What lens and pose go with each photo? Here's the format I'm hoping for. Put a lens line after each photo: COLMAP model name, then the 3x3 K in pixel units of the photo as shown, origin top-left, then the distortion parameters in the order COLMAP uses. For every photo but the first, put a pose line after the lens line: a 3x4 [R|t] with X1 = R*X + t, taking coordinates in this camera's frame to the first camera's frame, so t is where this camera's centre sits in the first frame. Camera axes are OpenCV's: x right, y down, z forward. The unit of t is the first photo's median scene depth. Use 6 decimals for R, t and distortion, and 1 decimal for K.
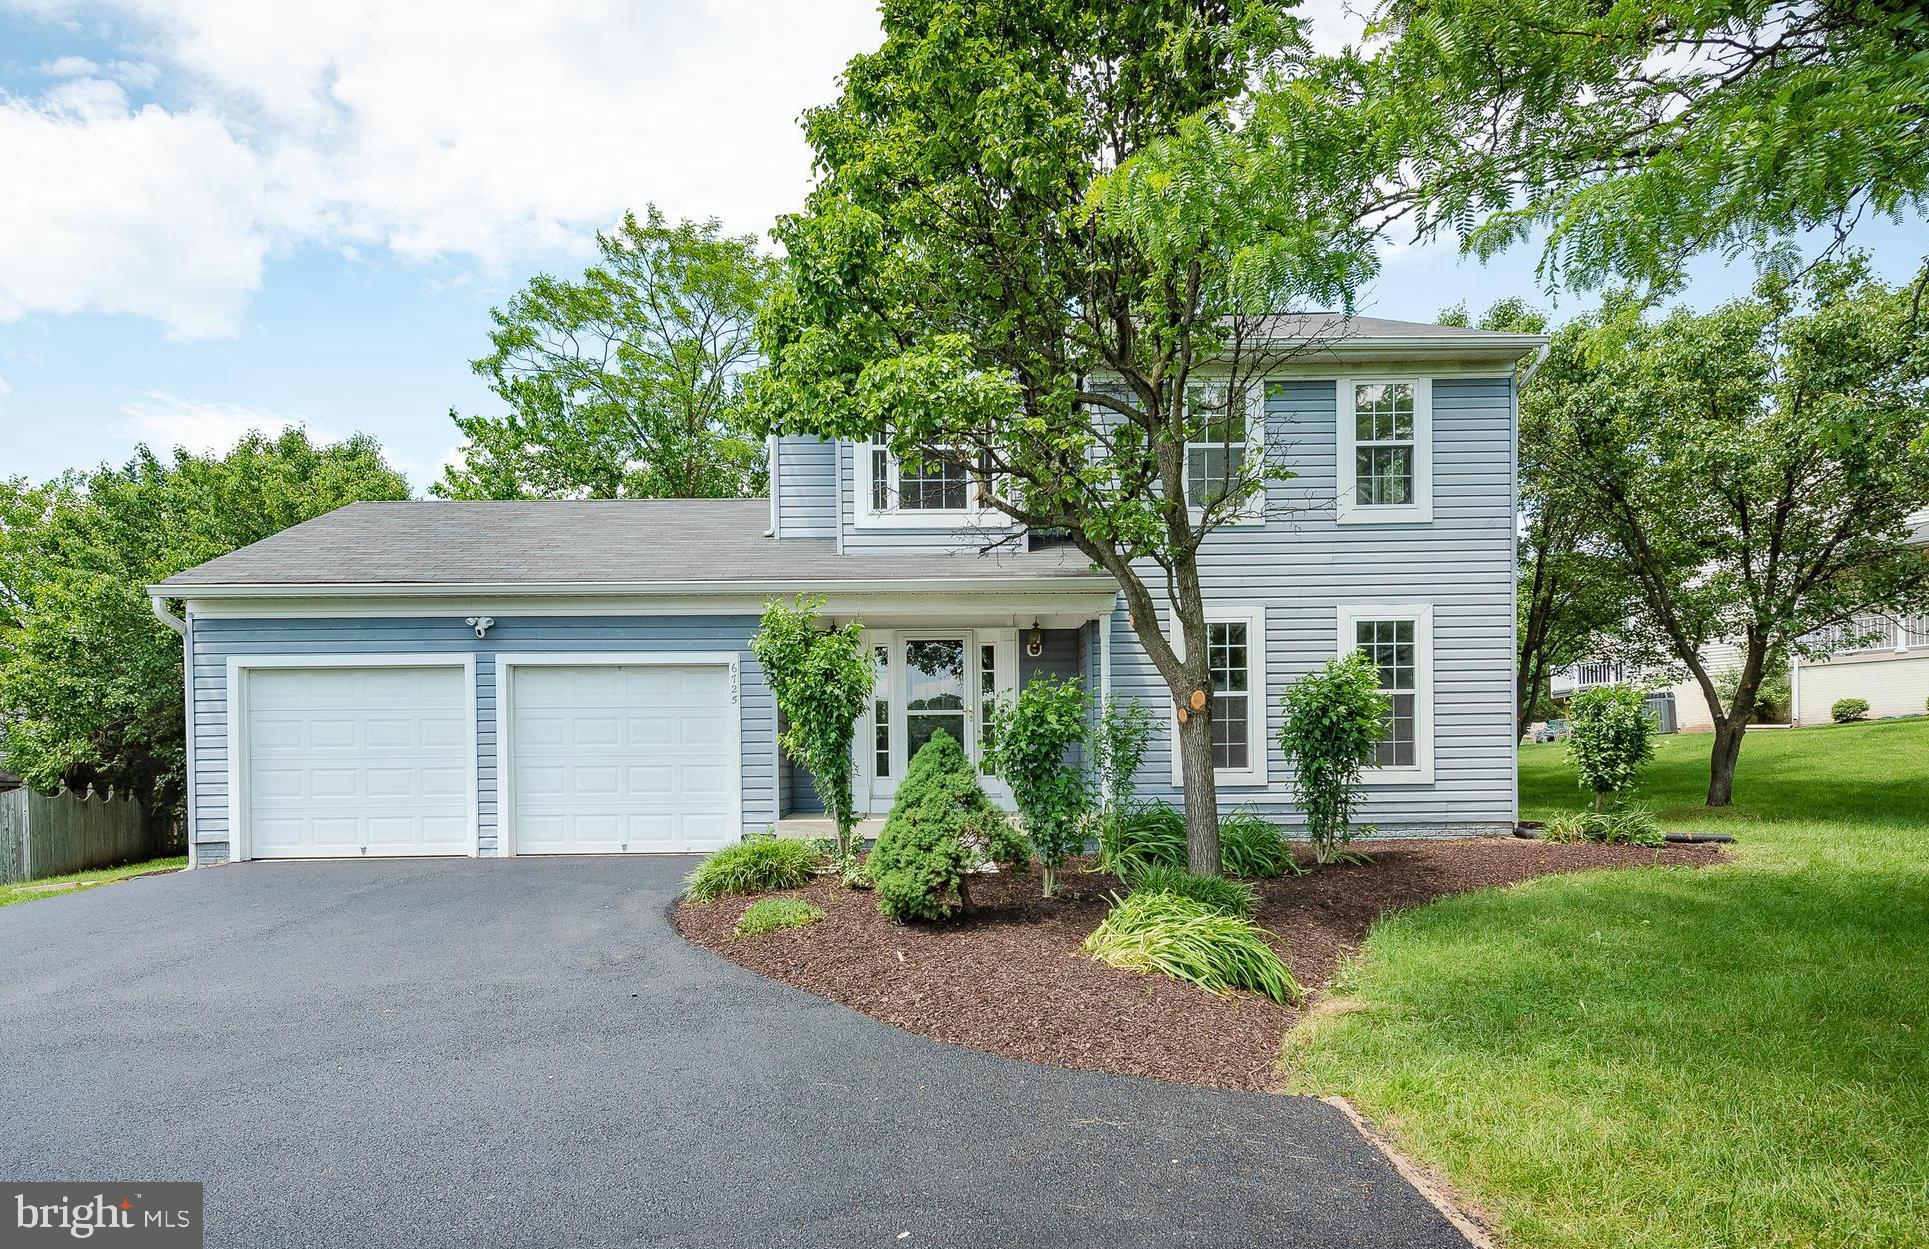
lens RADIAL K [[1015.3, 0, 964.4], [0, 1015.3, 742.6], [0, 0, 1]] dist [-0.001422, -0.000668]
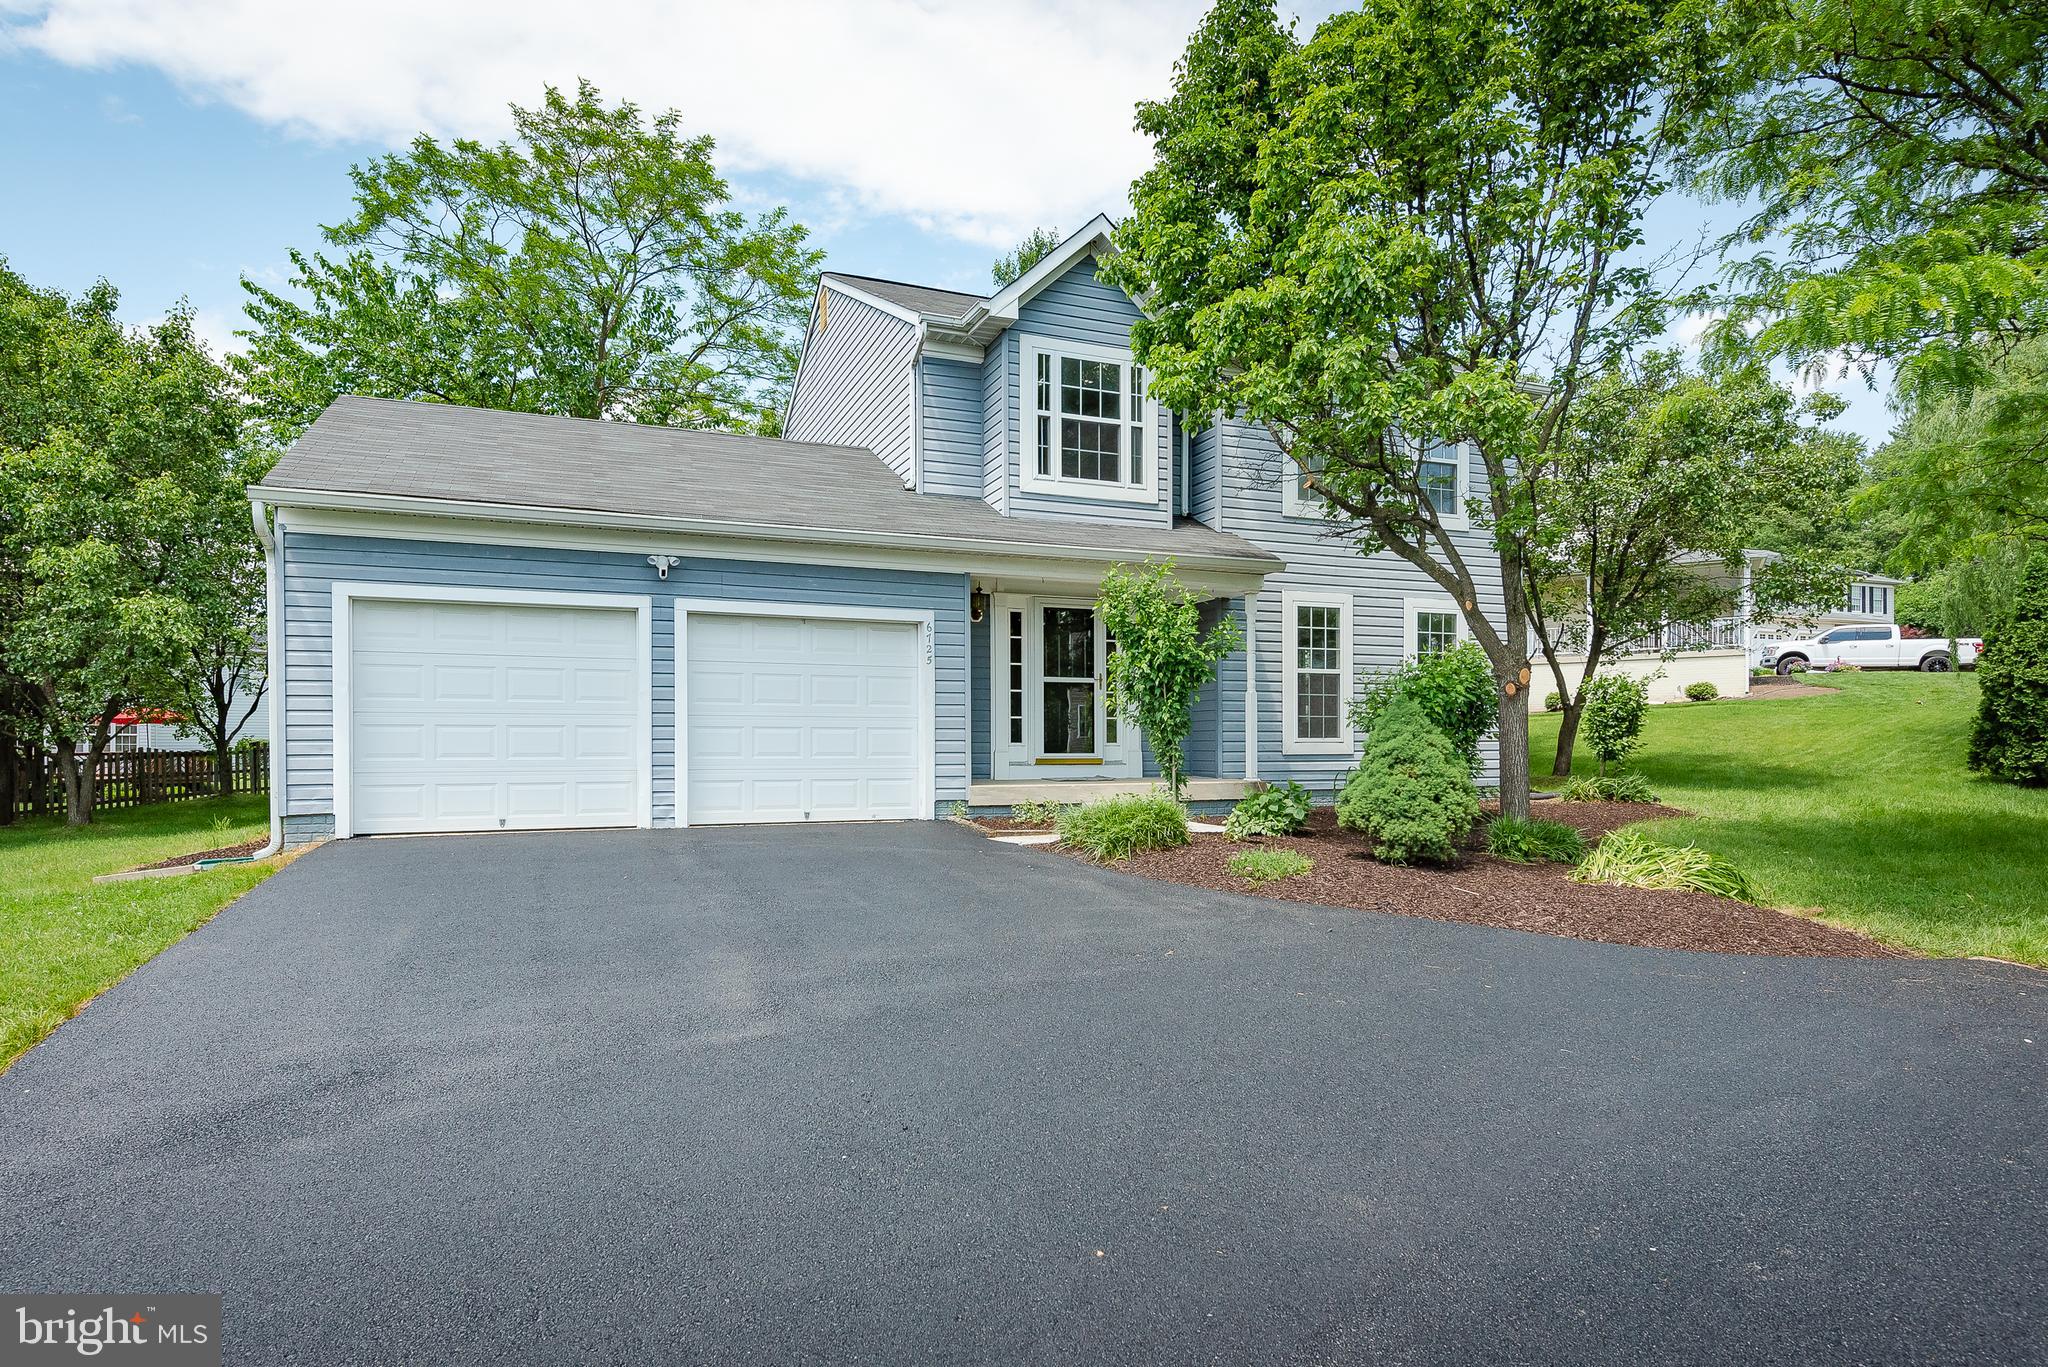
lens RADIAL K [[1078.6, 0, 1021.8], [0, 1078.6, 697.6], [0, 0, 1]] dist [0.000470, 0.000148]
pose [[0.938280, 0.026710, 0.344844, -0.496601], [-0.023013, 0.999625, -0.014813, 0.006223], [-0.345111, 0.005963, 0.938543, 0.012182]]
